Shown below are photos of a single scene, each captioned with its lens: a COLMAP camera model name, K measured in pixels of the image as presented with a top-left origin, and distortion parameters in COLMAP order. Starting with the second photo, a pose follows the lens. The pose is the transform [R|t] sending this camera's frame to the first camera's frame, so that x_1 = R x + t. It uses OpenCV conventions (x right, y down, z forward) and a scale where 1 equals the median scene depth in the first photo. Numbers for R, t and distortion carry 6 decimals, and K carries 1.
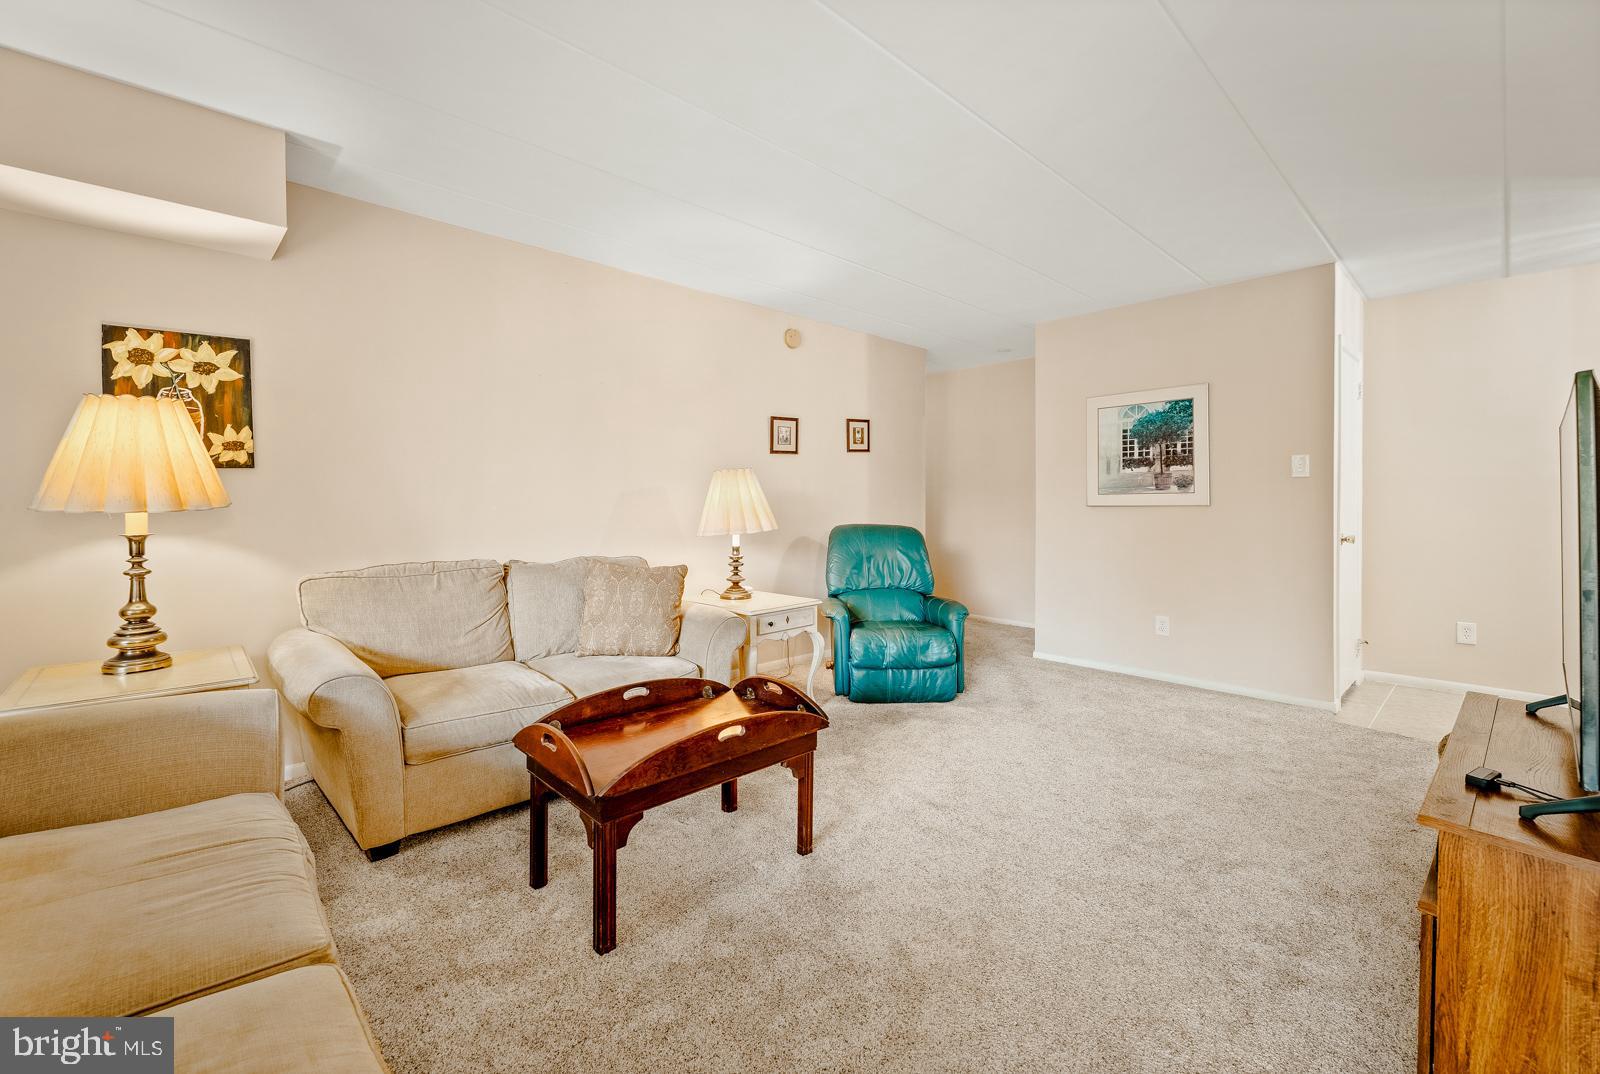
lens RADIAL K [[671.3, 0, 803.8], [0, 671.3, 499.3], [0, 0, 1]] dist [-0.001034, -0.000188]
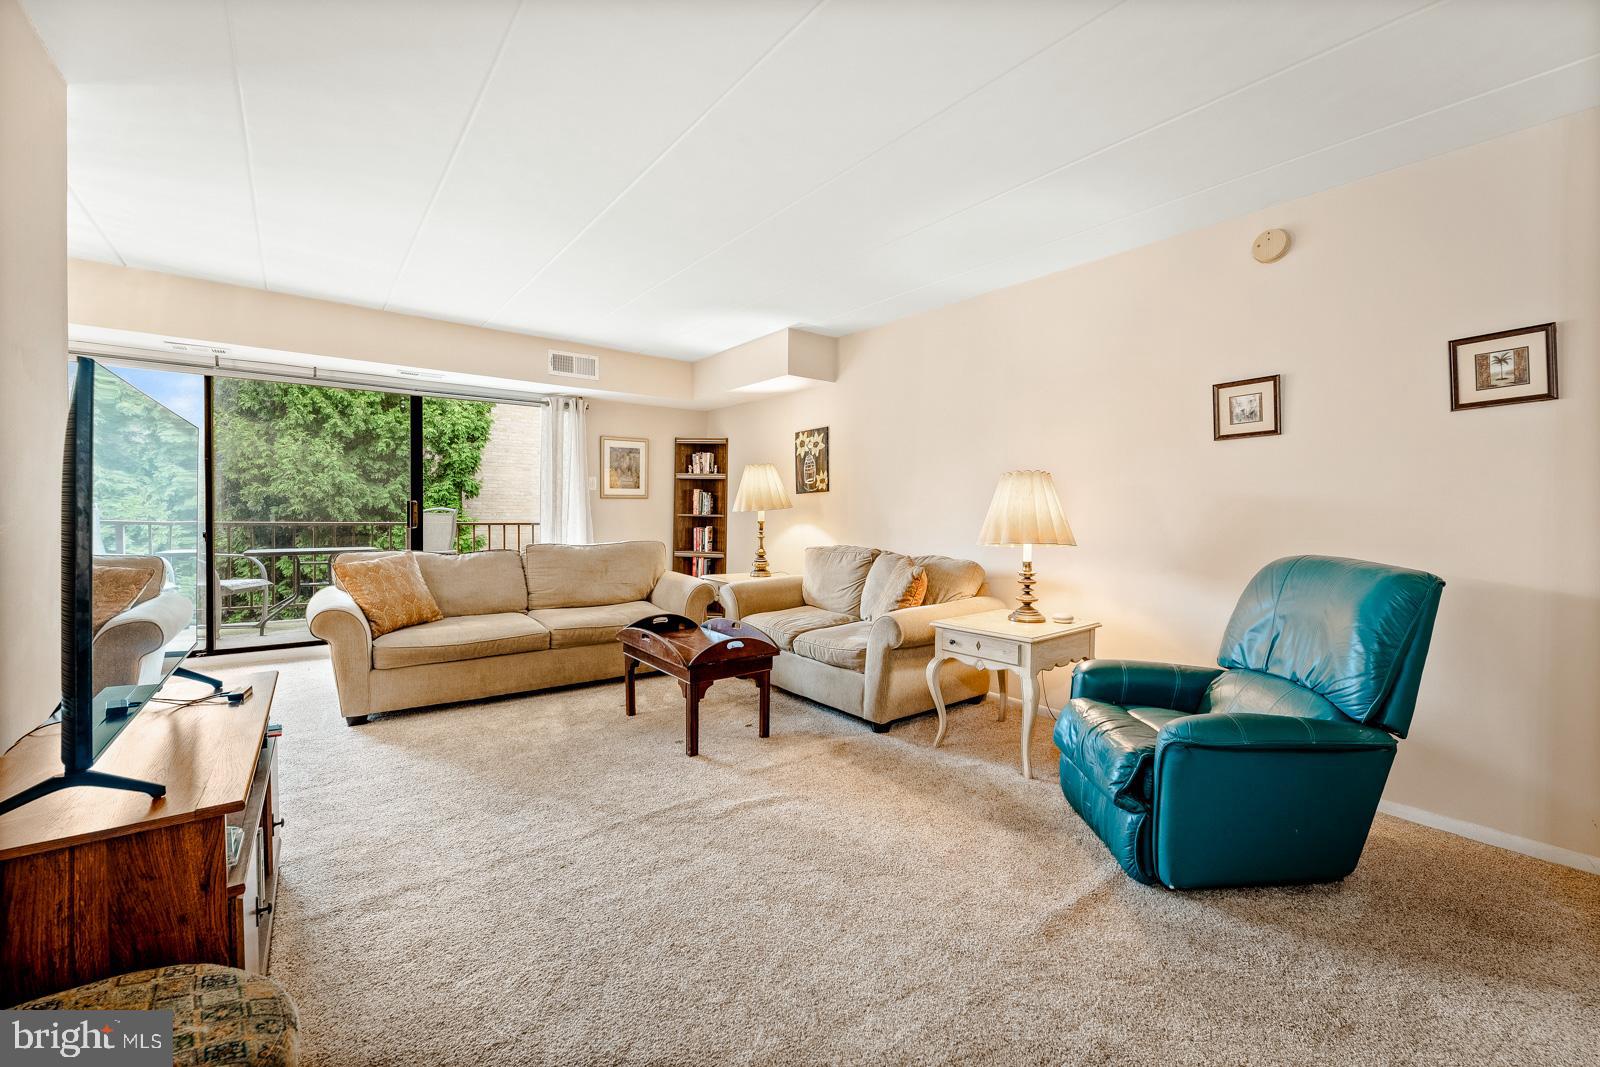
lens RADIAL K [[646.3, 0, 801.4], [0, 646.3, 526.5], [0, 0, 1]] dist [-0.000611, 0.000143]
pose [[-0.101773, 0.023159, -0.994538, 0.850927], [-0.011729, 0.999632, 0.024478, 0.008365], [0.994738, 0.014156, -0.101464, 0.883101]]
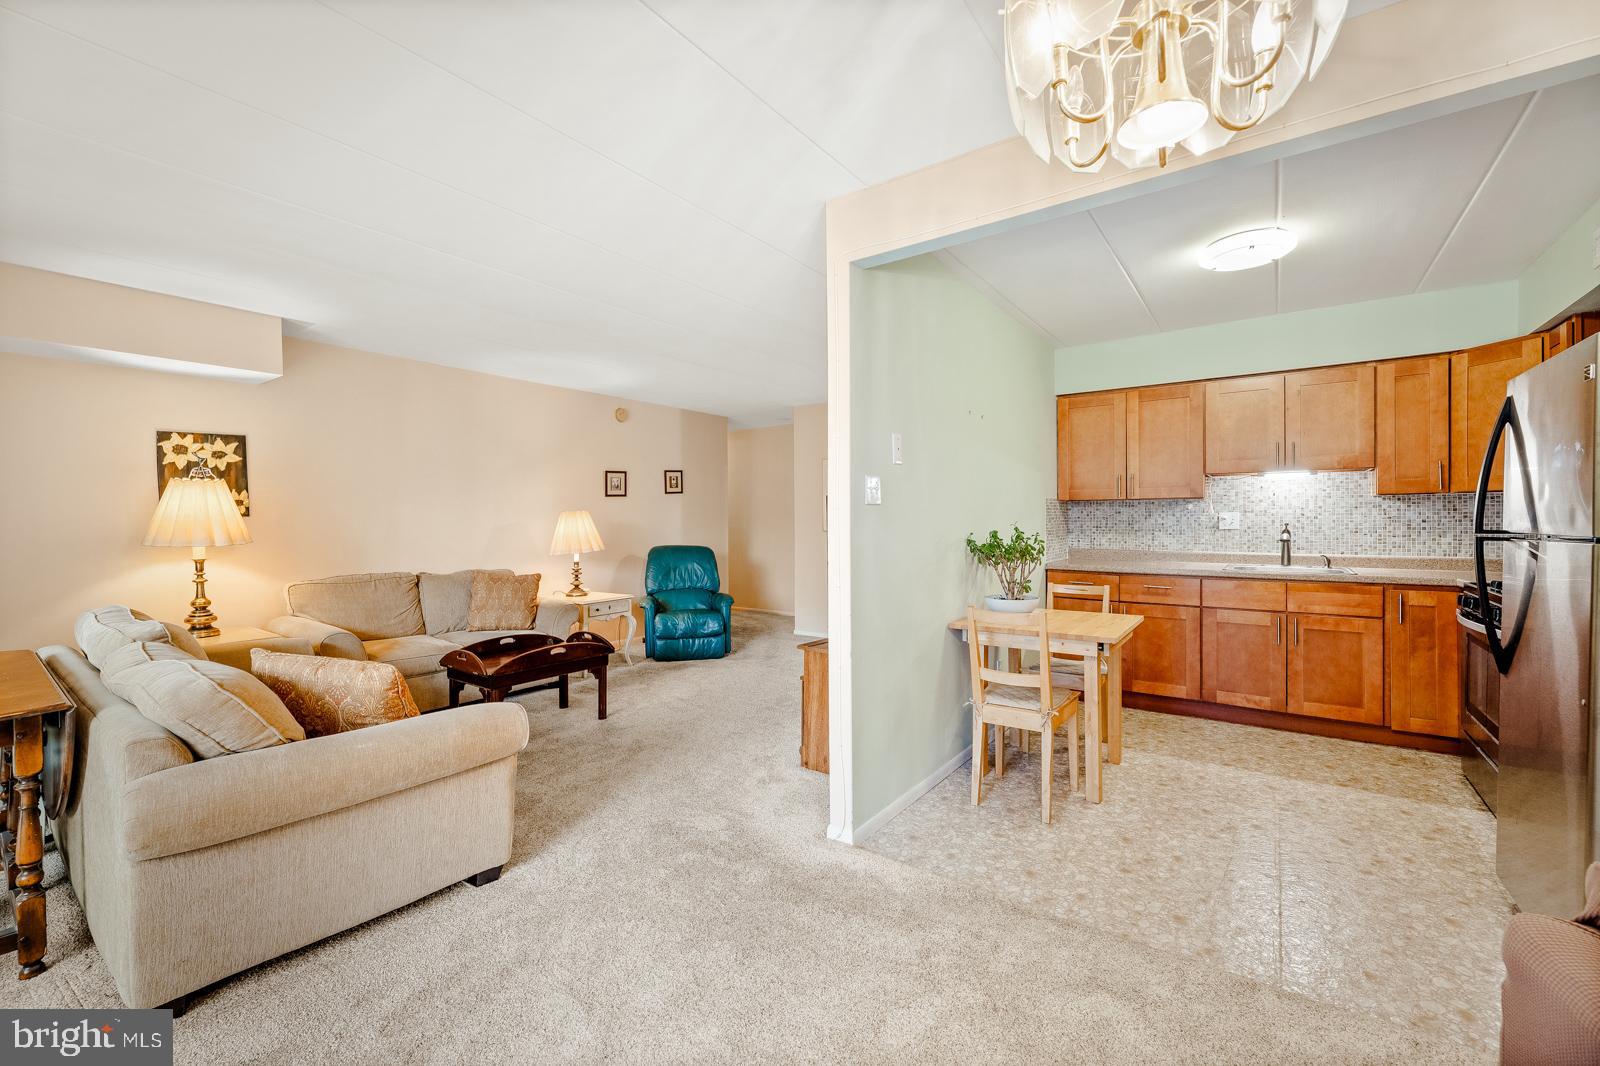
lens RADIAL K [[656.3, 0, 802.1], [0, 656.3, 523.2], [0, 0, 1]] dist [-0.002061, 0.000052]
pose [[0.983426, -0.008534, 0.181110, 0.146138], [0.007377, 0.999948, 0.007060, -0.025049], [-0.181160, -0.005607, 0.983438, -0.601406]]
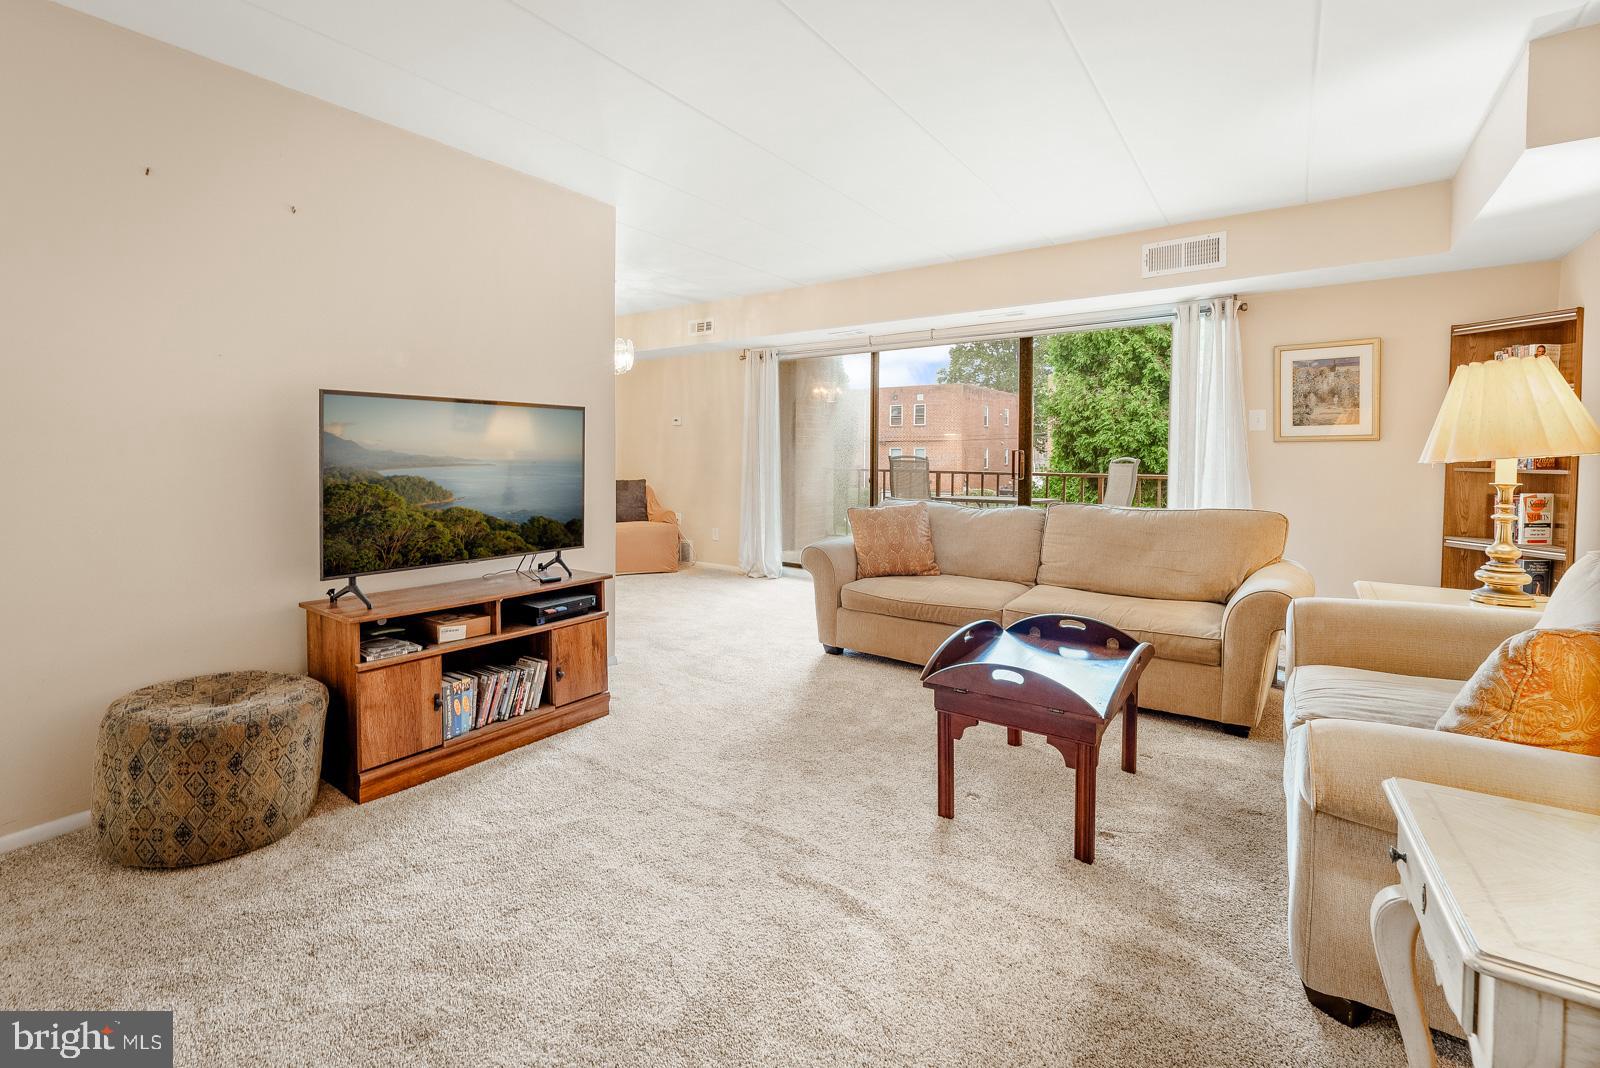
lens RADIAL K [[716.6, 0, 728.3], [0, 716.6, 470.9], [0, 0, 1]] dist [0.002861, 0.000176]
pose [[-0.989710, -0.000790, -0.143088, 0.295417], [-0.004548, 0.999653, 0.025934, 0.003047], [0.143018, 0.026318, -0.989370, 1.279890]]
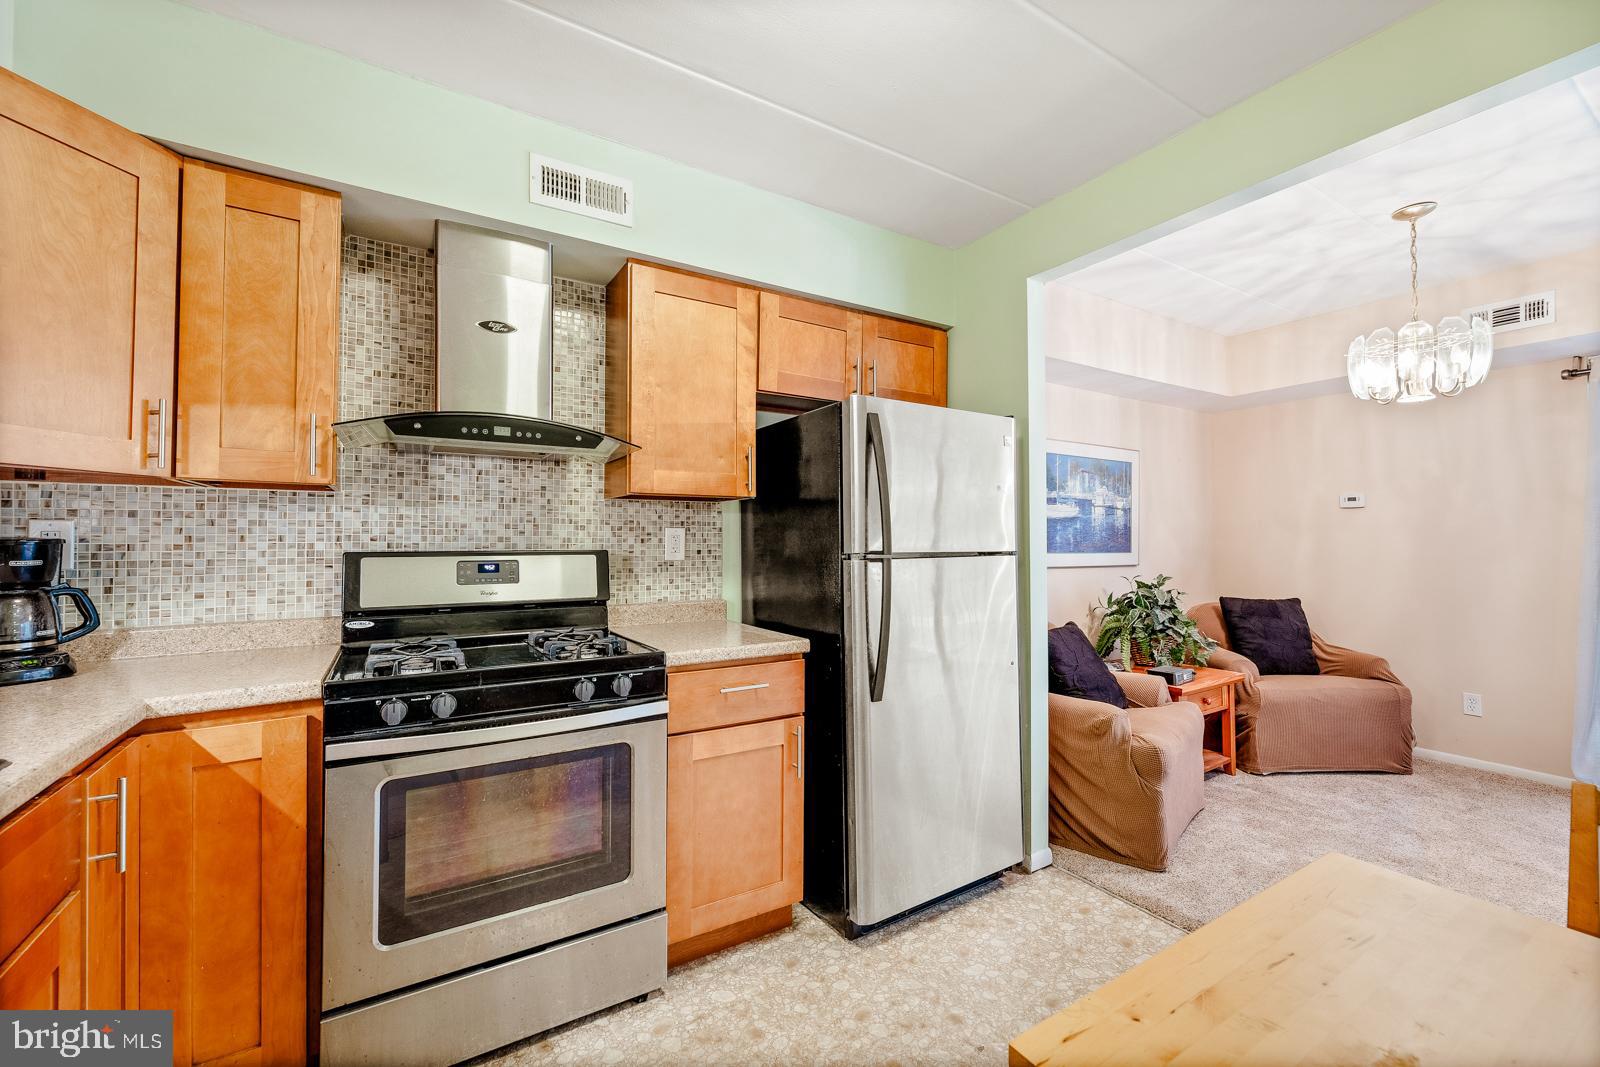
lens RADIAL K [[653.6, 0, 801.6], [0, 653.6, 530.4], [0, 0, 1]] dist [-0.001255, -0.000160]
pose [[-0.977961, 0.004977, 0.208726, 0.849991], [0.000968, 0.999813, -0.019307, -0.016027], [-0.208783, -0.018679, -0.977784, 0.475772]]
